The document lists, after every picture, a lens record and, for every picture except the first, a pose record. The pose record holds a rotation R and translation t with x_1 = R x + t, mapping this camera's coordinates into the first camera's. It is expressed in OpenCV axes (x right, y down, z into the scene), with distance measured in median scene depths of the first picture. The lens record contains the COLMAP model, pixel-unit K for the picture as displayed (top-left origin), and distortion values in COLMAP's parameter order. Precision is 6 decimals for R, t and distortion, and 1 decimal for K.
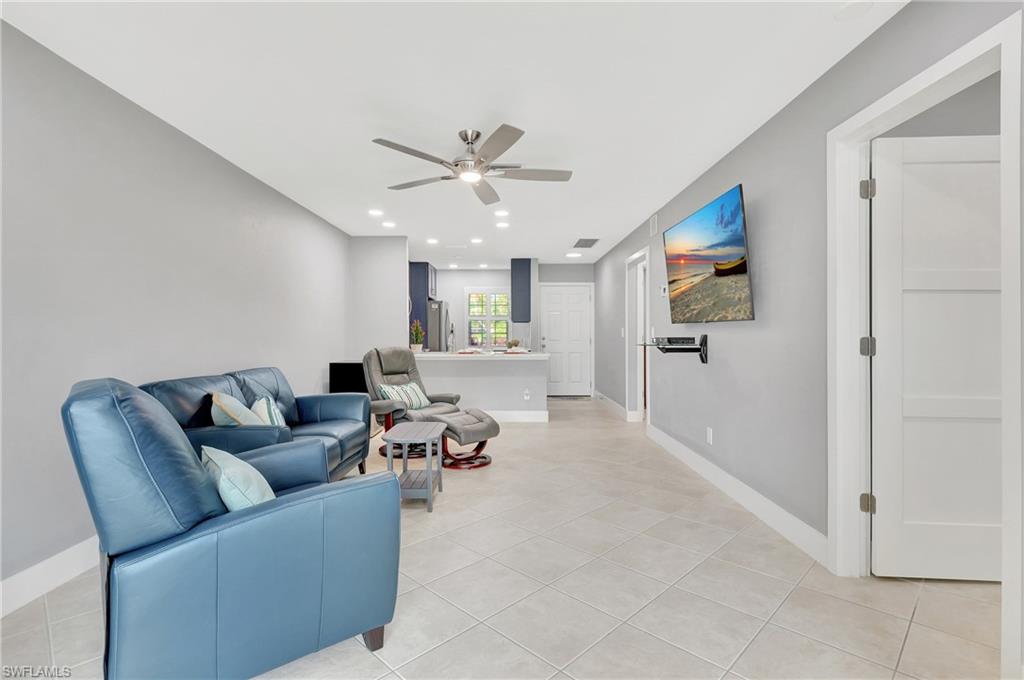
lens RADIAL K [[485.9, 0, 510.6], [0, 485.9, 336.1], [0, 0, 1]] dist [0.001859, 0.000688]
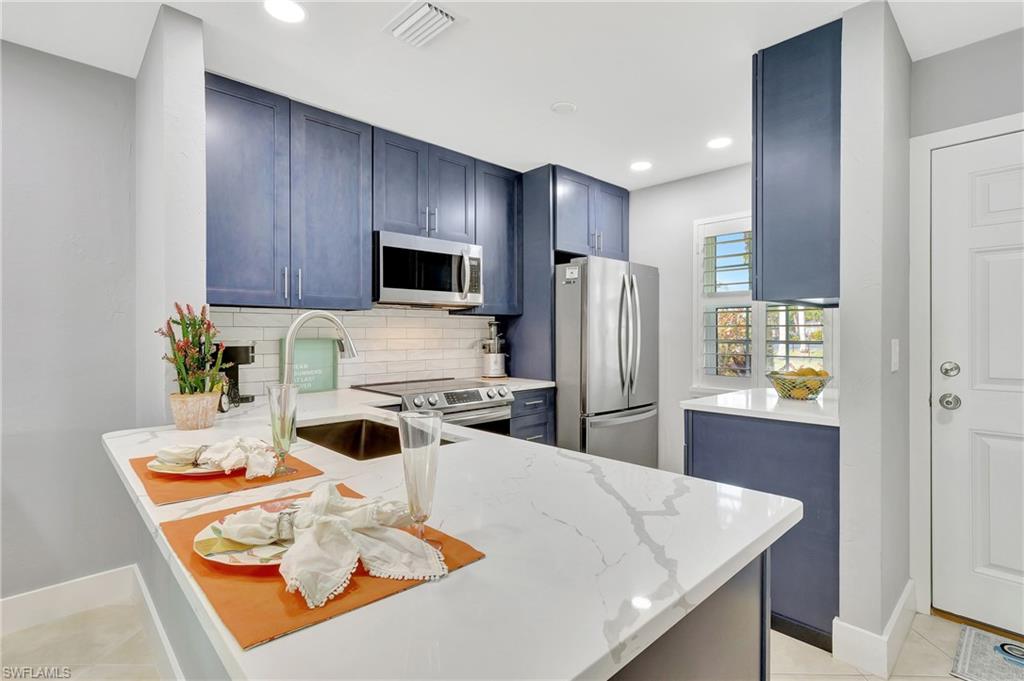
lens RADIAL K [[485.9, 0, 510.6], [0, 485.9, 336.6], [0, 0, 1]] dist [0.001859, 0.000688]
pose [[0.690692, 0.002357, -0.723145, 0.161953], [-0.001063, 0.999997, 0.002244, -0.020322], [0.723148, -0.000781, 0.690693, 1.206987]]
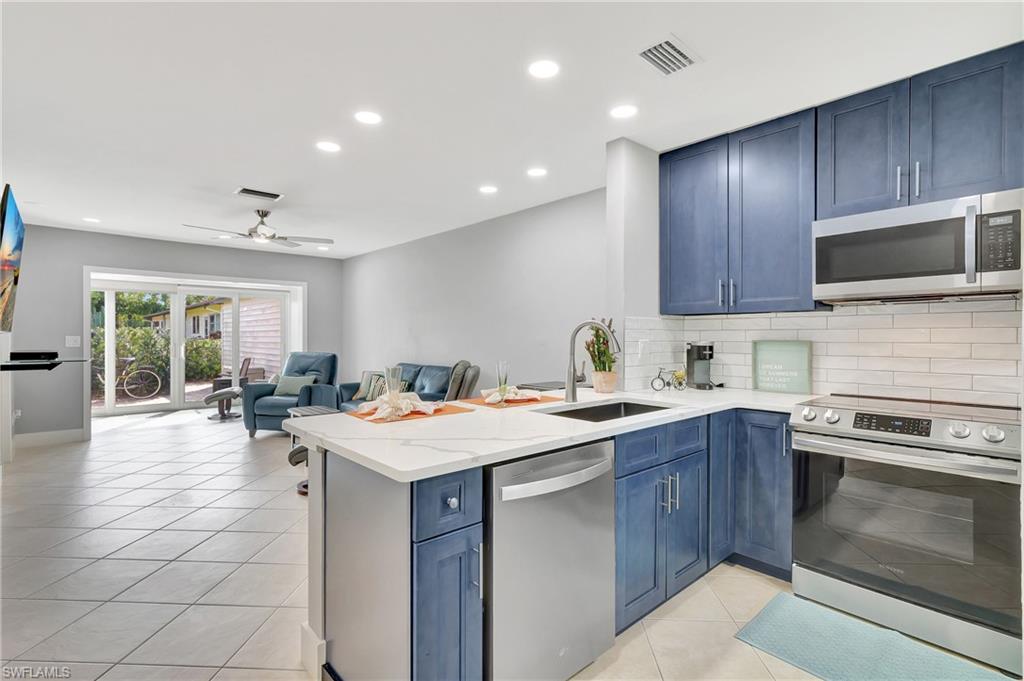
lens RADIAL K [[487.0, 0, 510.9], [0, 487.0, 334.4], [0, 0, 1]] dist [0.006382, 0.000158]
pose [[-0.742024, -0.003194, -0.670366, 0.224774], [-0.003769, 0.999993, -0.000592, -0.022438], [0.670363, 0.002088, -0.742031, 1.643824]]
